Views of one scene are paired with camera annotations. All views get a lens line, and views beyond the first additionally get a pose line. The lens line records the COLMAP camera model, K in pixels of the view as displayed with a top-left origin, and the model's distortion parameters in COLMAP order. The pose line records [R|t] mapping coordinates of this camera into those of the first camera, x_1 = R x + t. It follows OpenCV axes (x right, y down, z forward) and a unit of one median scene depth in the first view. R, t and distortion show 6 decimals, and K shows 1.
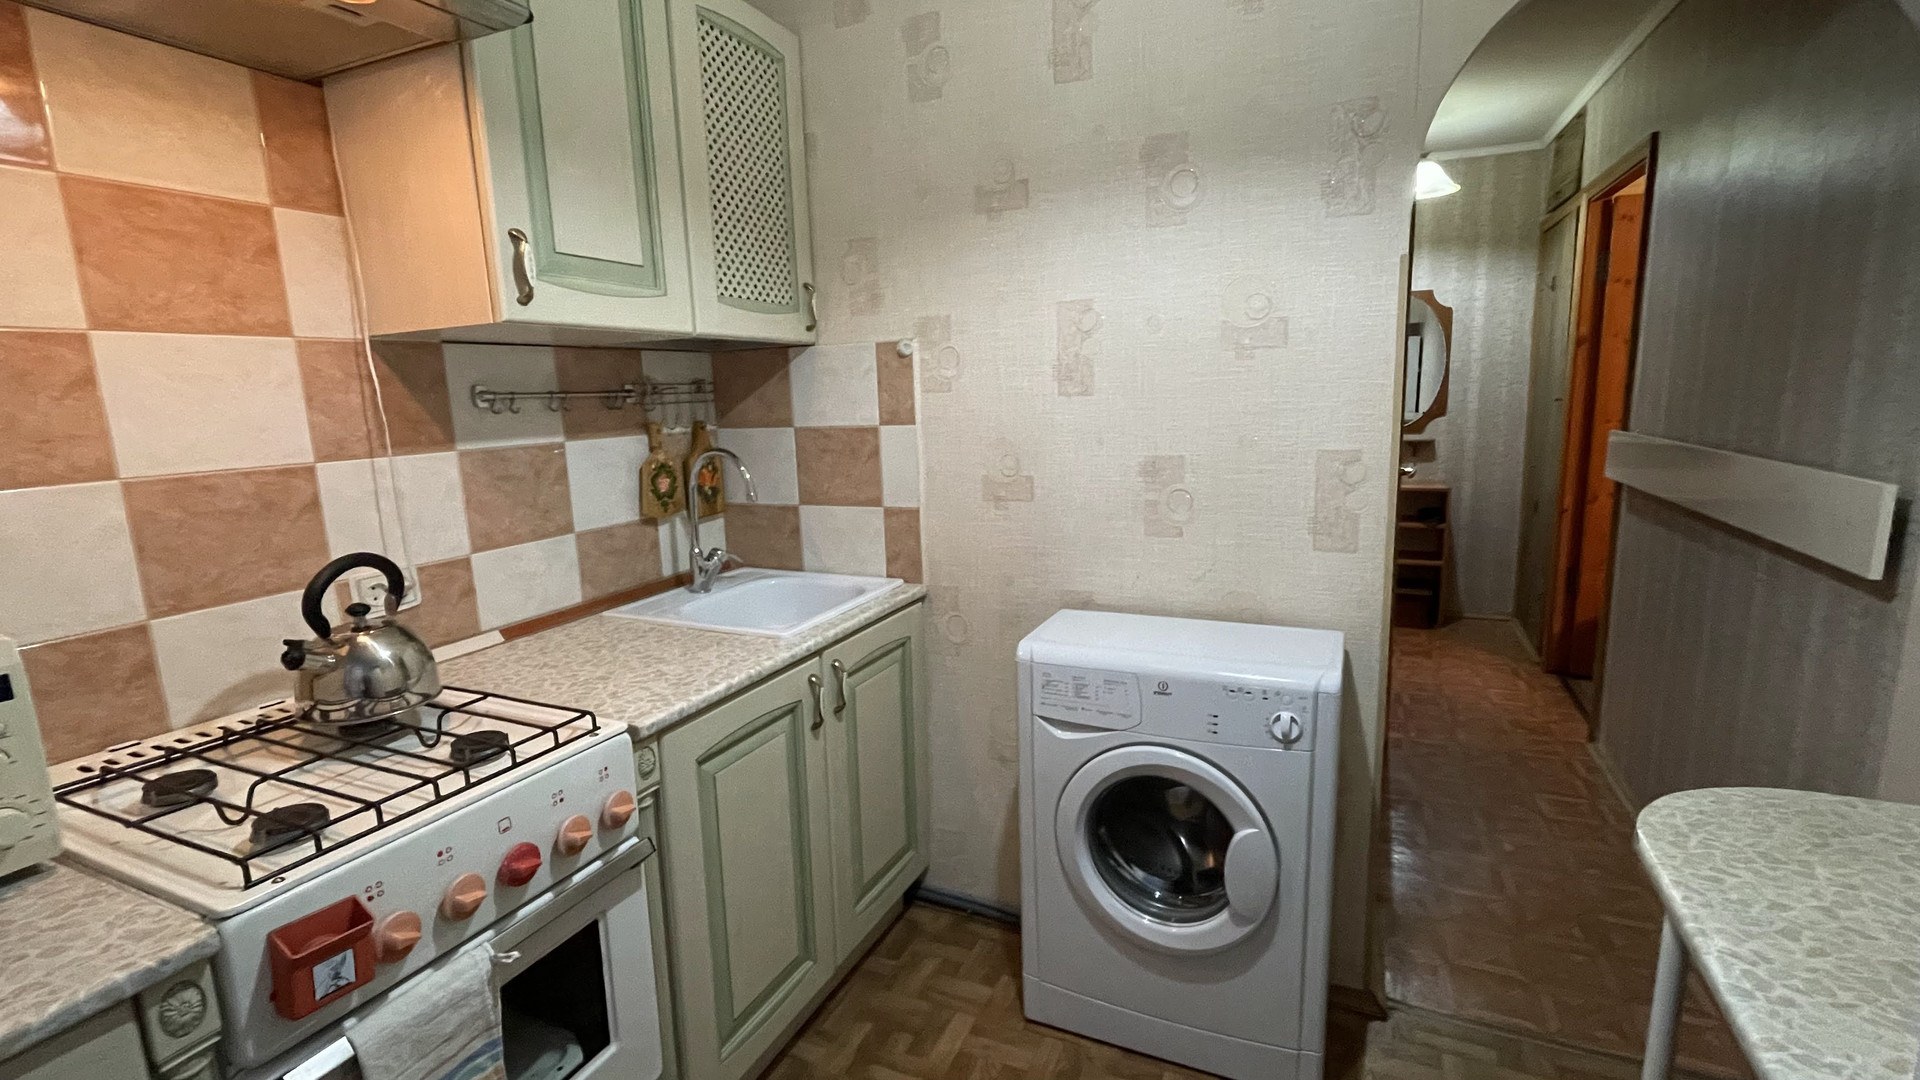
lens RADIAL K [[843.5, 0, 962.3], [0, 843.5, 538.0], [0, 0, 1]] dist [-0.001490, -0.000461]
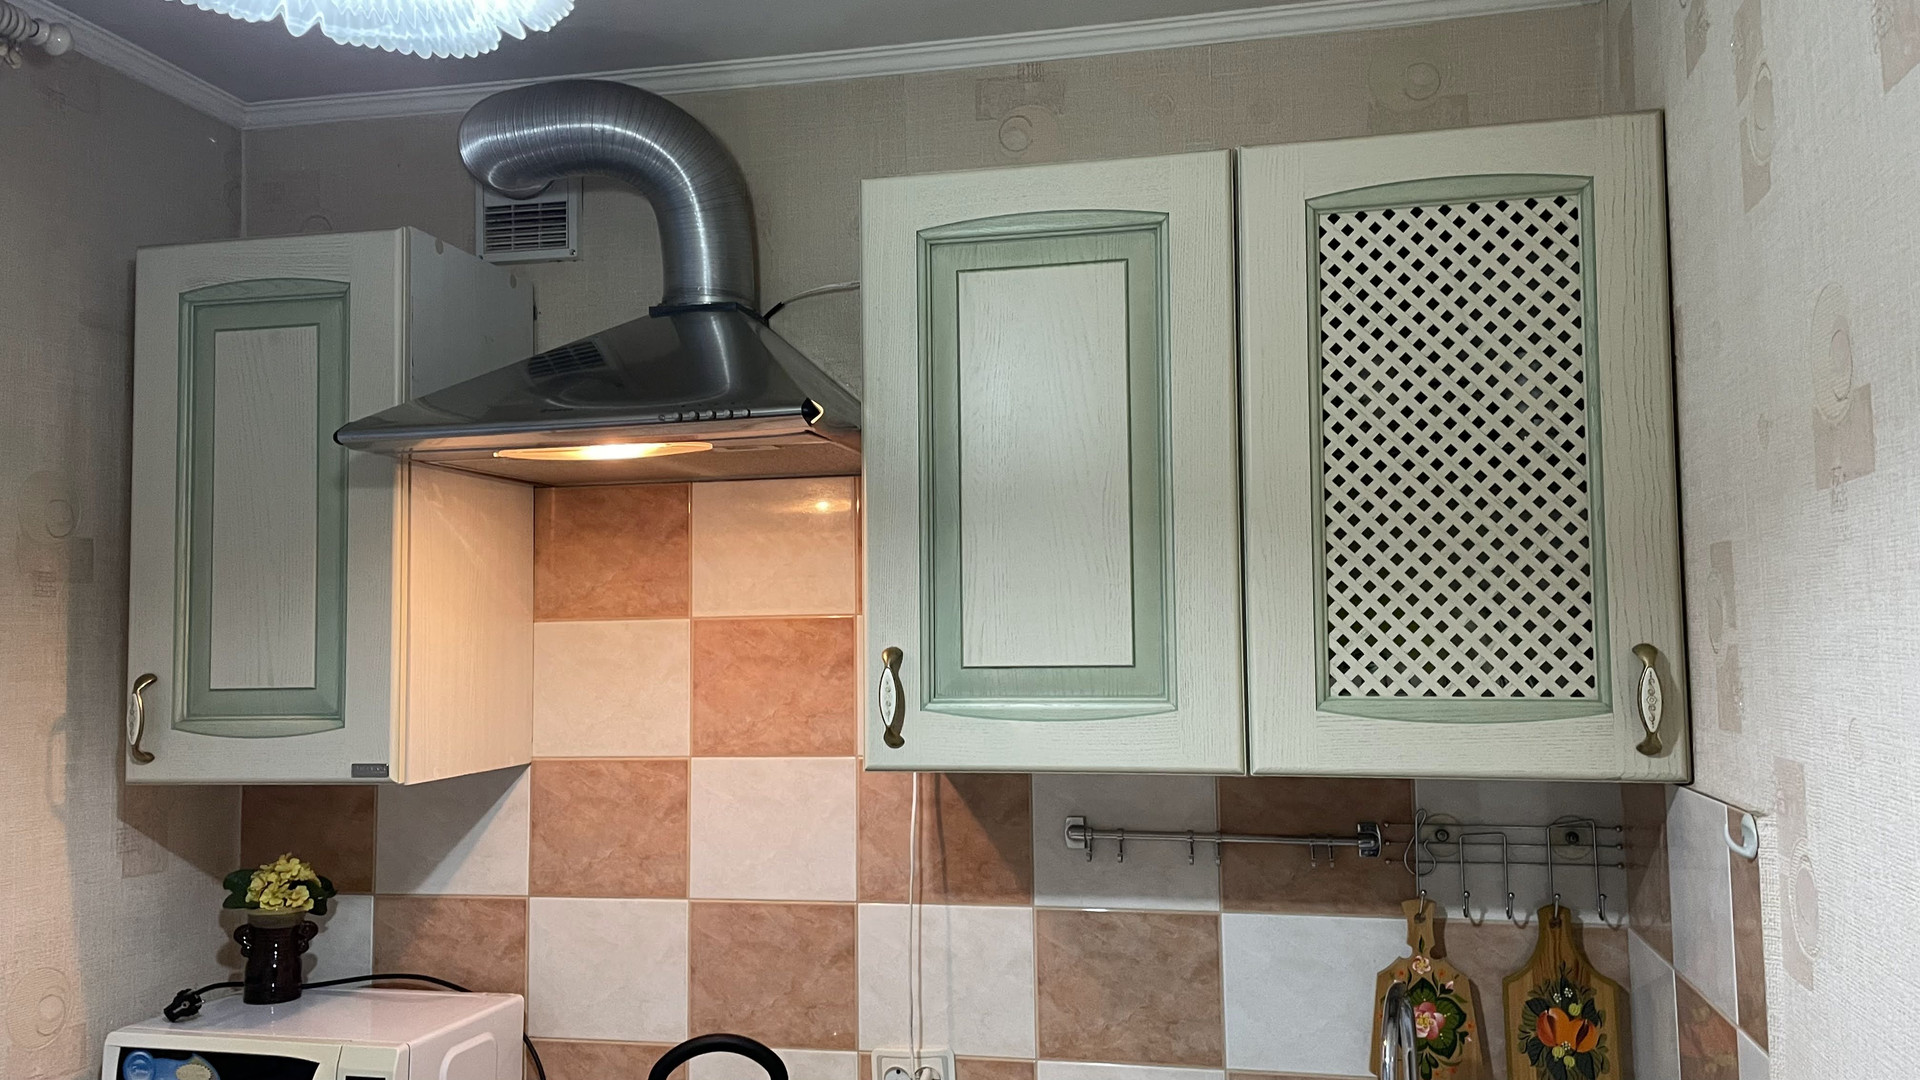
lens RADIAL K [[1473.6, 0, 974.4], [0, 1473.6, 539.8], [0, 0, 1]] dist [0.103588, -0.140598]
pose [[0.197767, -0.038557, -0.979491, 0.654795], [-0.164992, 0.983661, -0.072034, -0.320298], [0.966264, 0.175854, 0.188174, 0.680717]]
